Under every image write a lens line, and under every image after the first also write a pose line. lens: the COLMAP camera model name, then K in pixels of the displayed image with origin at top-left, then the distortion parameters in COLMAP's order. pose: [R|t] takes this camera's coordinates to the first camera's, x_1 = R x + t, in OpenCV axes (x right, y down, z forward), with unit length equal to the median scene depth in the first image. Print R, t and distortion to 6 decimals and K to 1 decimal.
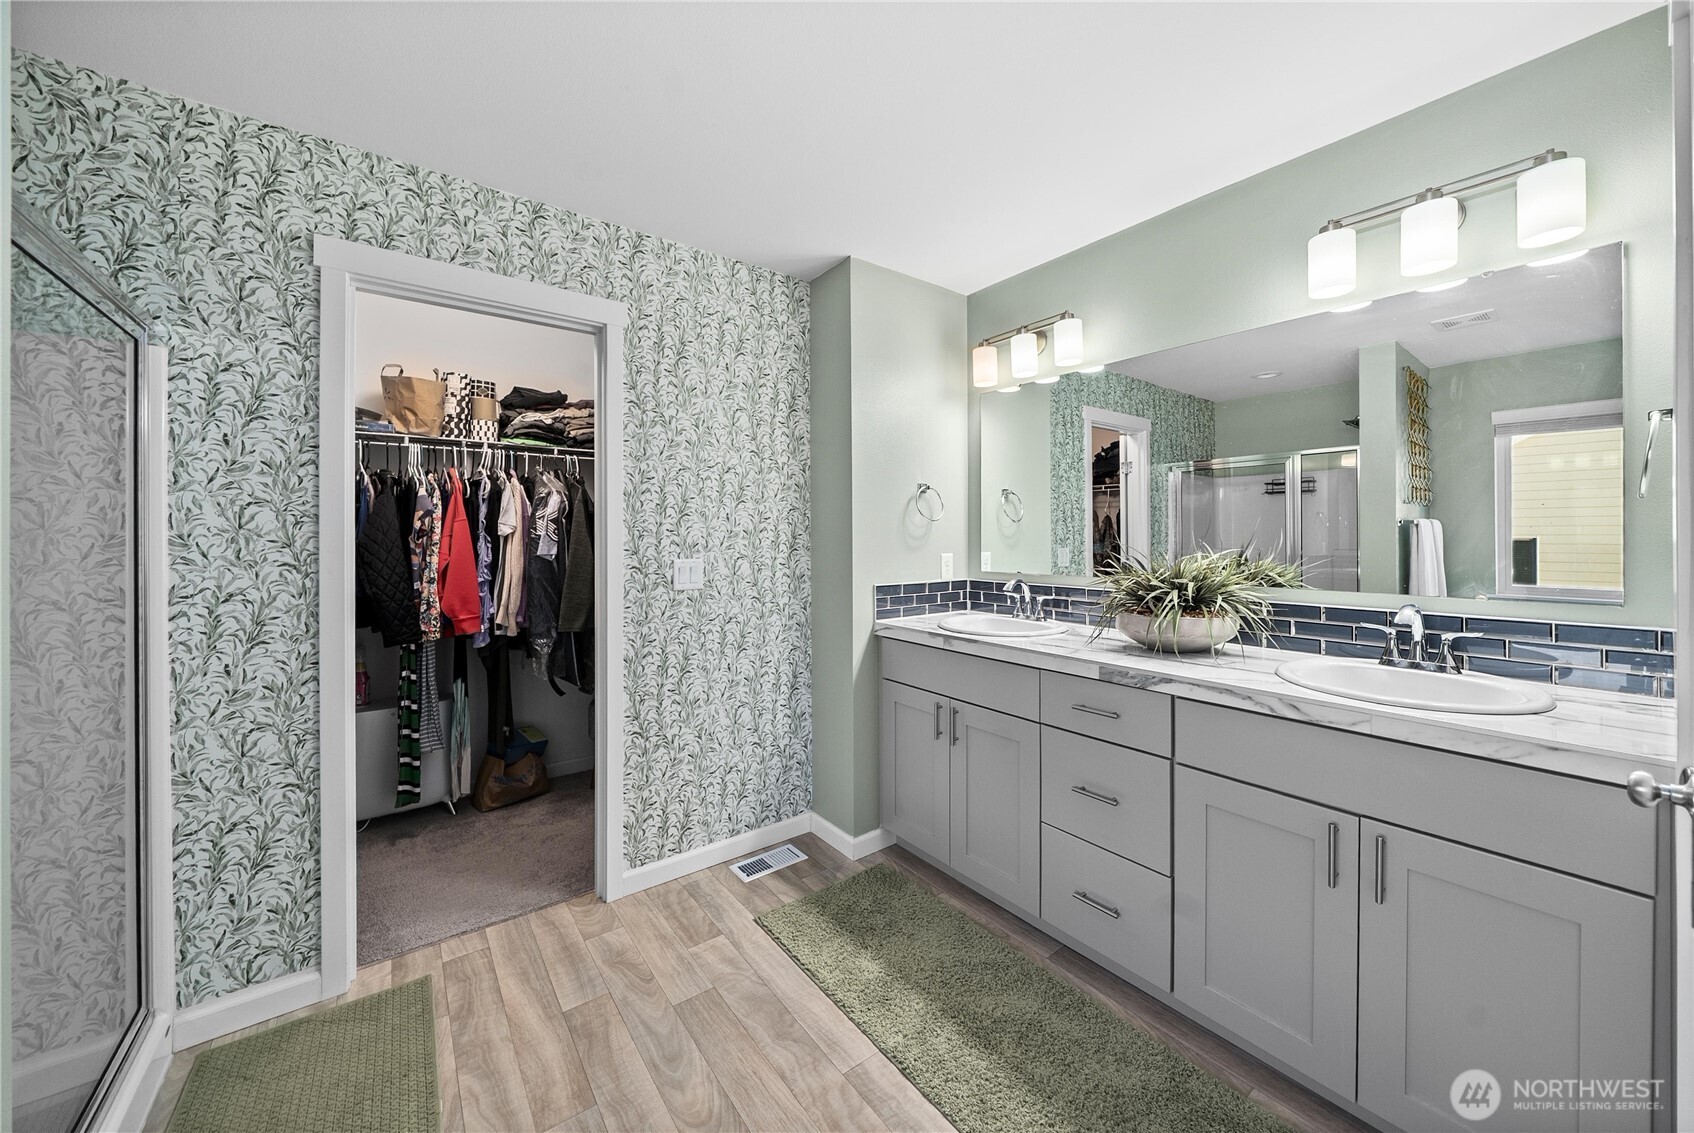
lens RADIAL K [[615.6, 0, 851.4], [0, 615.6, 550.5], [0, 0, 1]] dist [-0.008351, -0.000208]
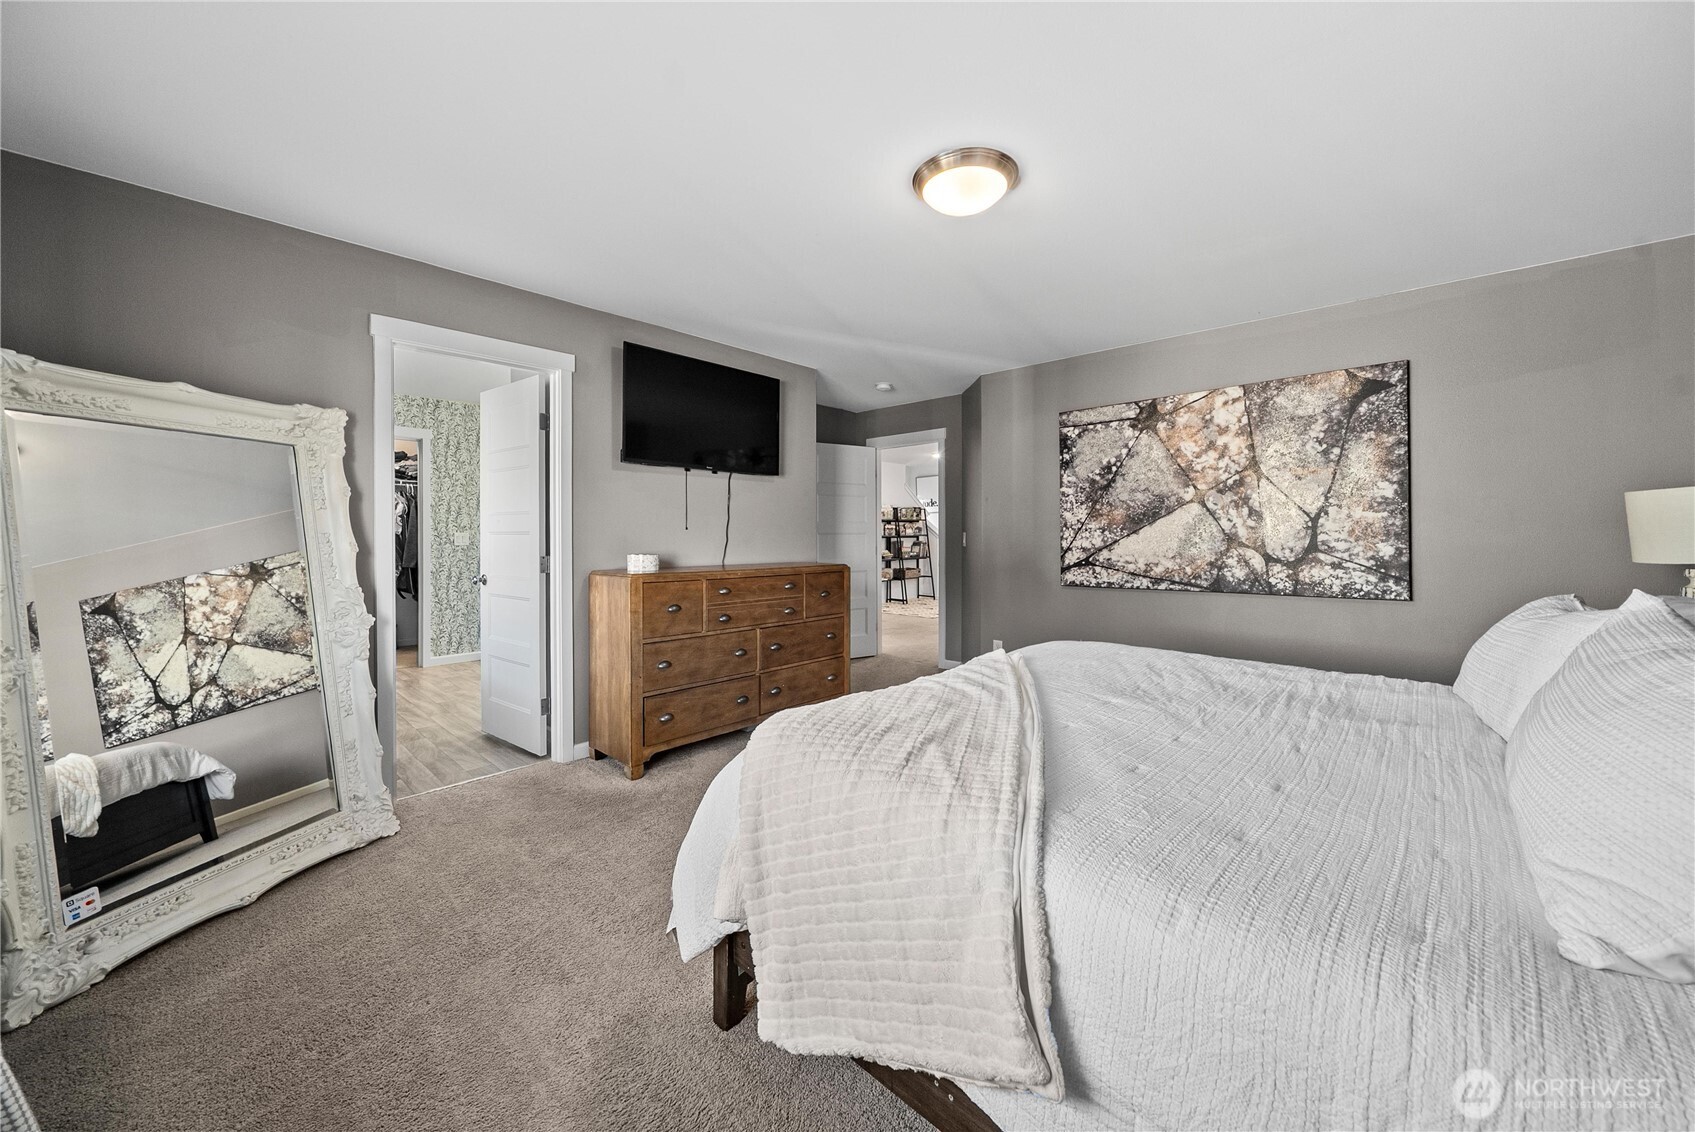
lens RADIAL K [[616.0, 0, 844.7], [0, 616.0, 549.8], [0, 0, 1]] dist [-0.008351, -0.000208]
pose [[0.984721, -0.000276, 0.174141, 0.800632], [-0.000659, 0.999986, 0.005313, 0.067326], [-0.174140, -0.005346, 0.984706, -1.643991]]
